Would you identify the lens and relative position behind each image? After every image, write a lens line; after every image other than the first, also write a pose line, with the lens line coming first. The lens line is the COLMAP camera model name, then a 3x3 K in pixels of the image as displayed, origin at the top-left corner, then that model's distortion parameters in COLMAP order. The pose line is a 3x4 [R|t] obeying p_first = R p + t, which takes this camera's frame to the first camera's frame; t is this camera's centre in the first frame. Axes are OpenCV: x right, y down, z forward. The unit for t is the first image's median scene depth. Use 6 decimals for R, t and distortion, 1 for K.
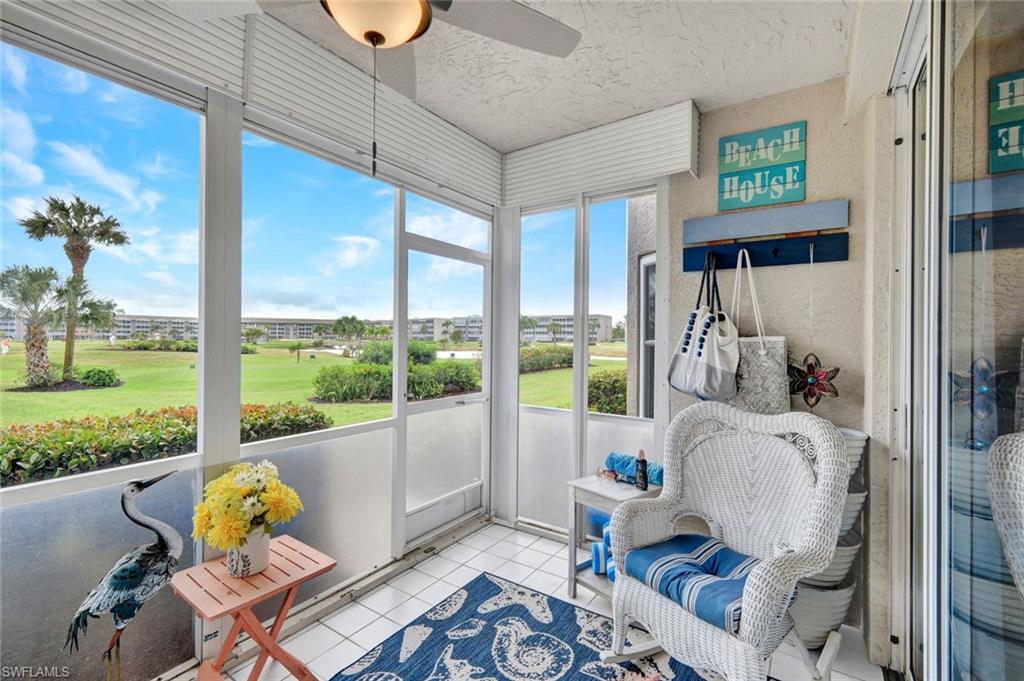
lens RADIAL K [[448.4, 0, 511.7], [0, 448.4, 338.3], [0, 0, 1]] dist [0.000142, -0.000016]
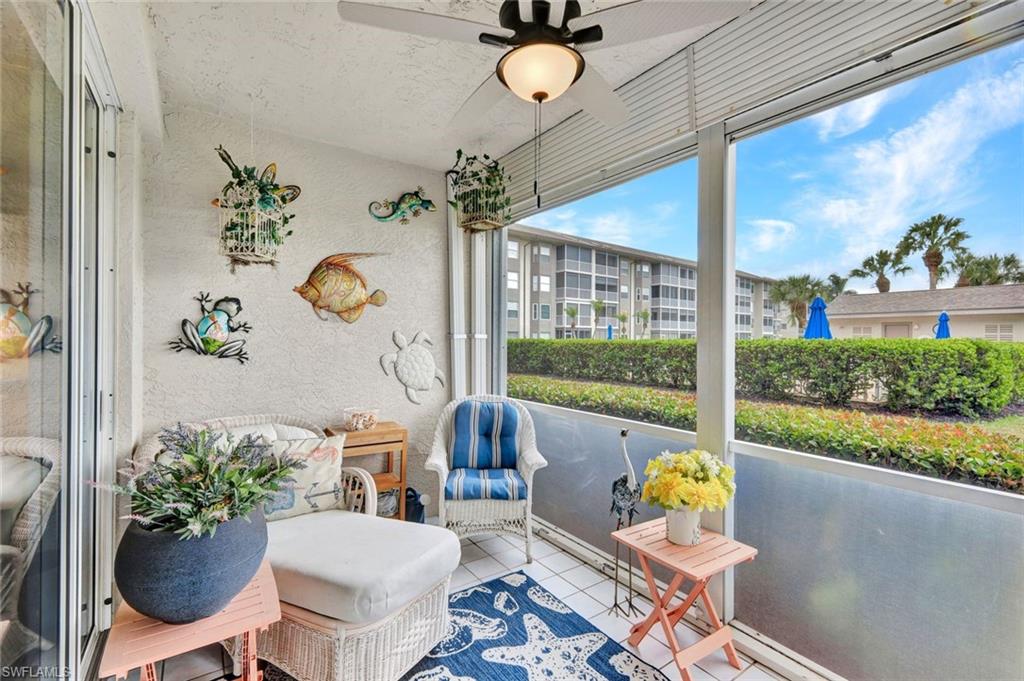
lens RADIAL K [[448.4, 0, 511.1], [0, 448.4, 339.4], [0, 0, 1]] dist [0.000142, -0.000016]
pose [[-0.351673, -0.007031, -0.936096, 0.863777], [-0.012038, 0.999923, -0.002988, 0.016210], [0.936045, 0.010218, -0.351731, 1.315382]]
